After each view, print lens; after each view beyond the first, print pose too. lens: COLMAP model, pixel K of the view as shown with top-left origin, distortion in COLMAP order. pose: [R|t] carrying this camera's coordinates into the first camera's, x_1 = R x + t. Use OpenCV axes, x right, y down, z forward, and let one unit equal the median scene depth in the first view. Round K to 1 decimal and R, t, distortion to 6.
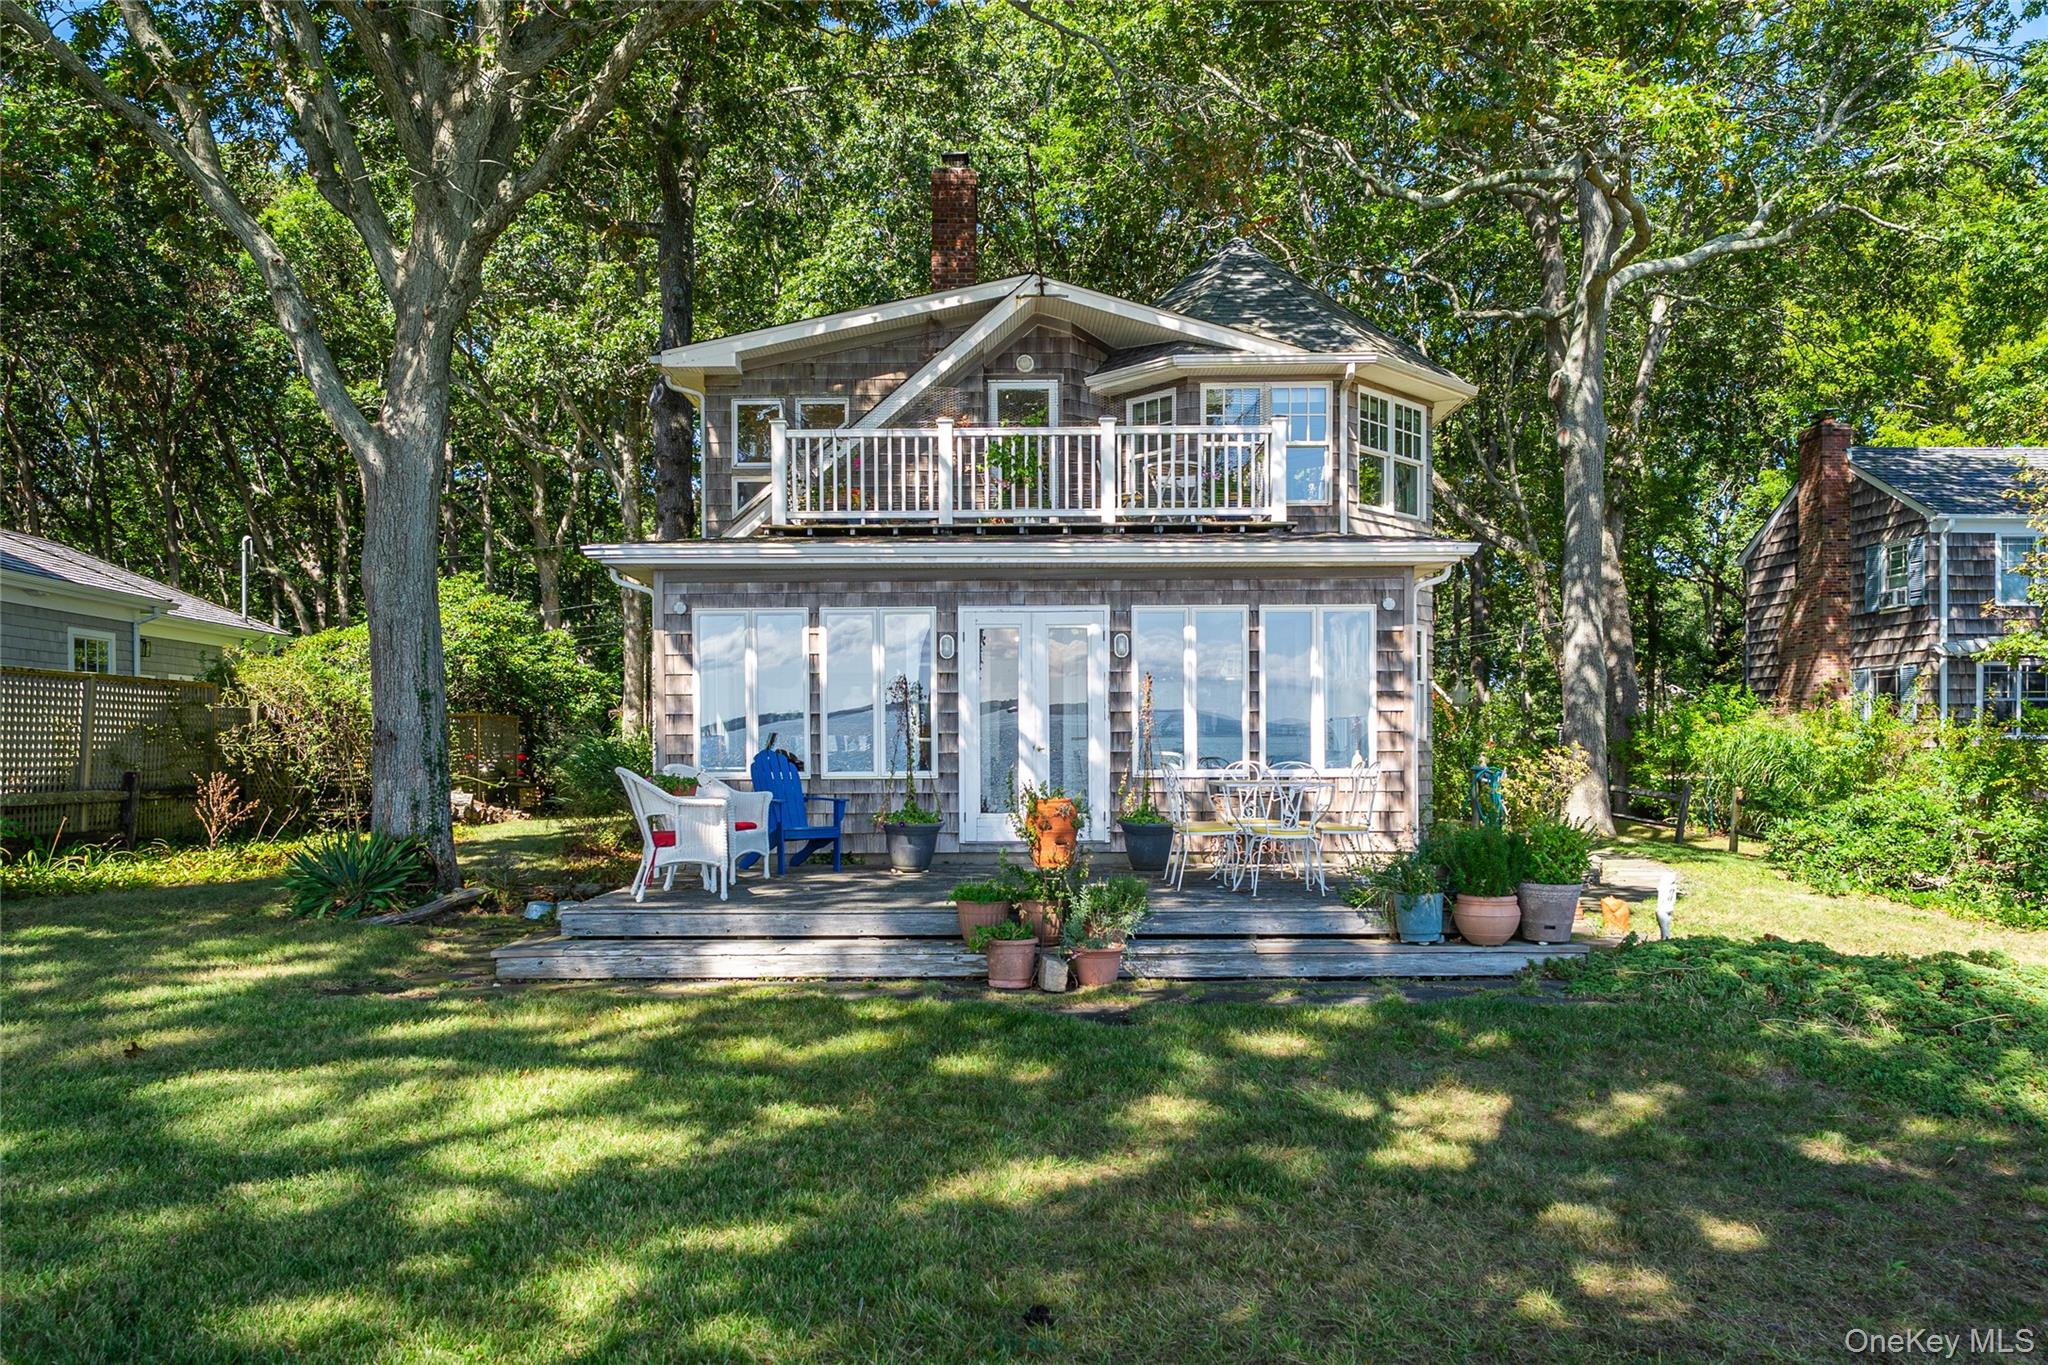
lens RADIAL K [[1416.6, 0, 1057.5], [0, 1416.6, 749.1], [0, 0, 1]] dist [-0.000403, 0.000135]
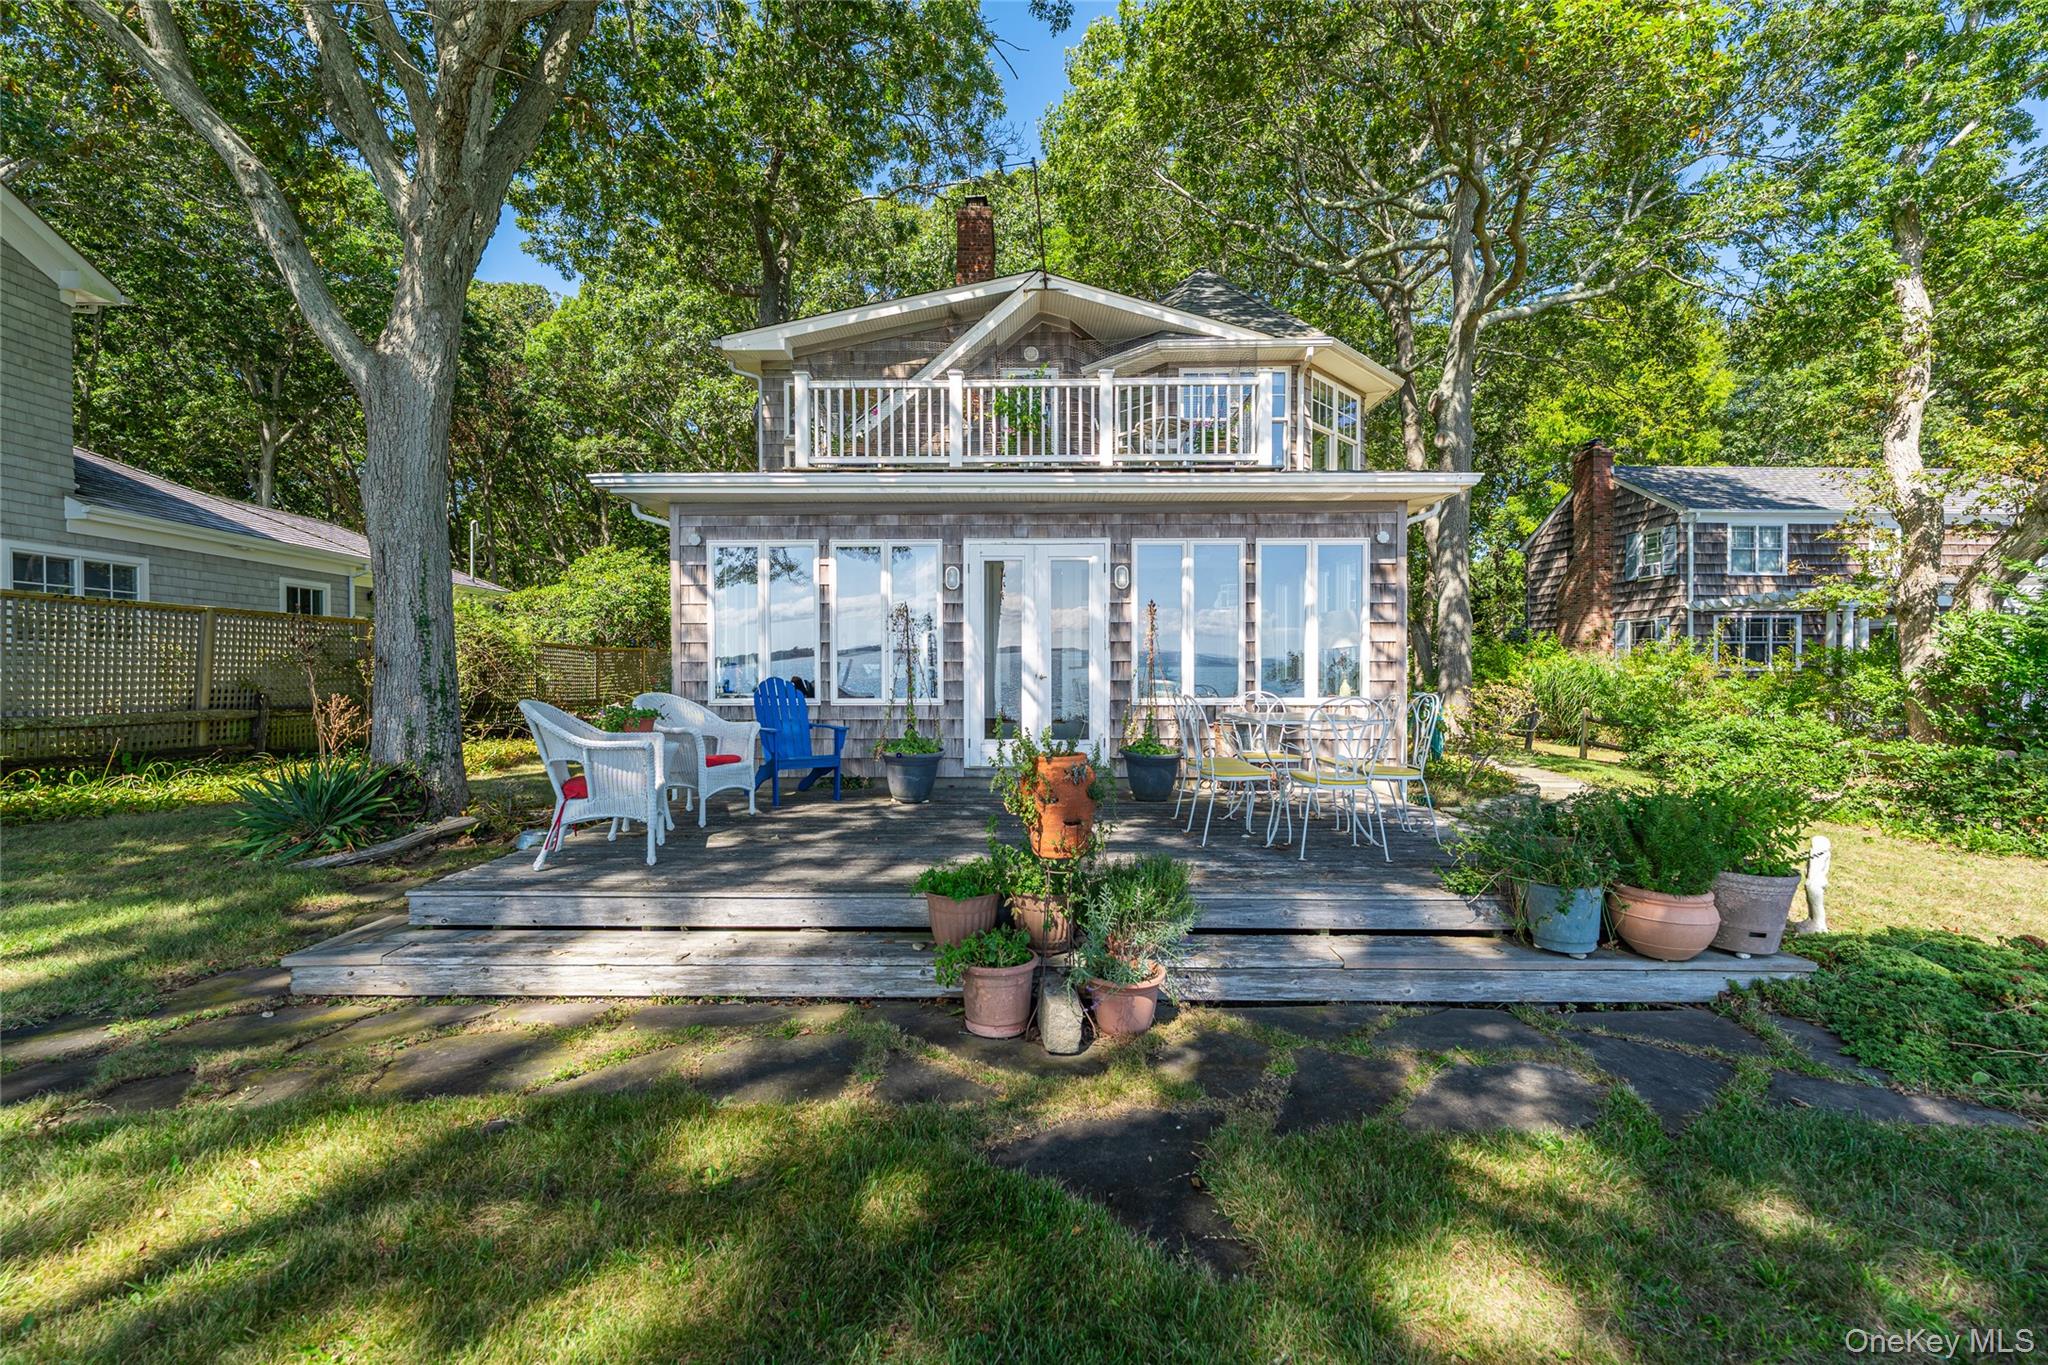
lens RADIAL K [[815.0, 0, 1035.5], [0, 815.0, 683.1], [0, 0, 1]] dist [0.000488, 0.000096]
pose [[0.999766, 0.004284, -0.021207, -0.004220], [-0.004046, 0.999928, 0.011278, -0.002237], [0.021254, -0.011190, 0.999711, 0.376901]]
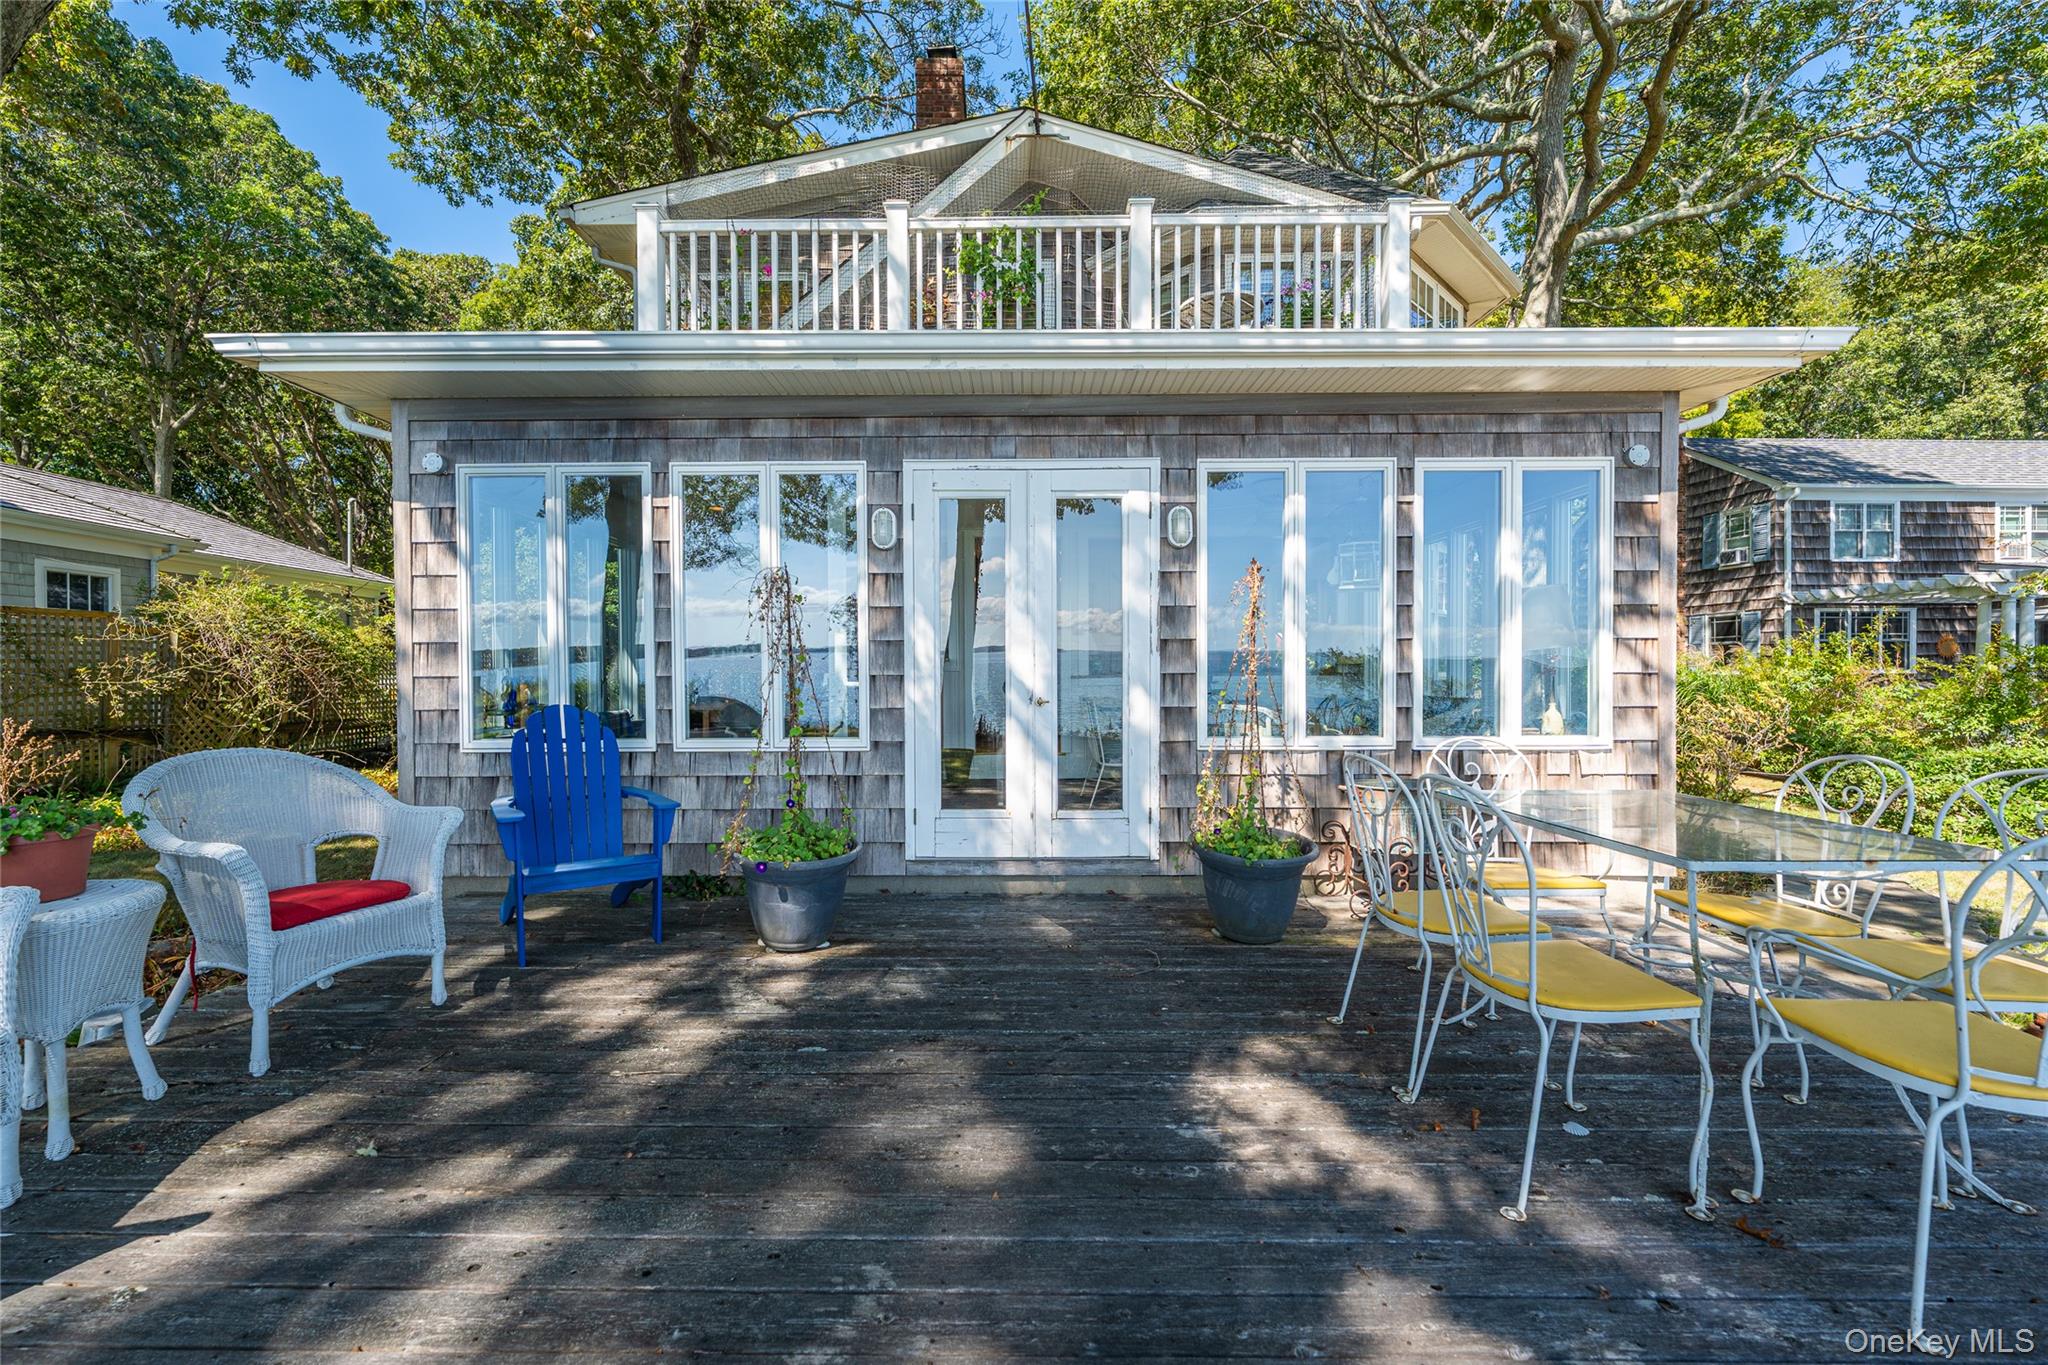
lens RADIAL K [[815.0, 0, 1011.9], [0, 815.0, 690.8], [0, 0, 1]] dist [0.000488, 0.000096]
pose [[0.999621, 0.002559, -0.027426, -0.014147], [-0.001999, 0.999790, 0.020419, -0.010677], [0.027472, -0.020357, 0.999415, 0.611862]]
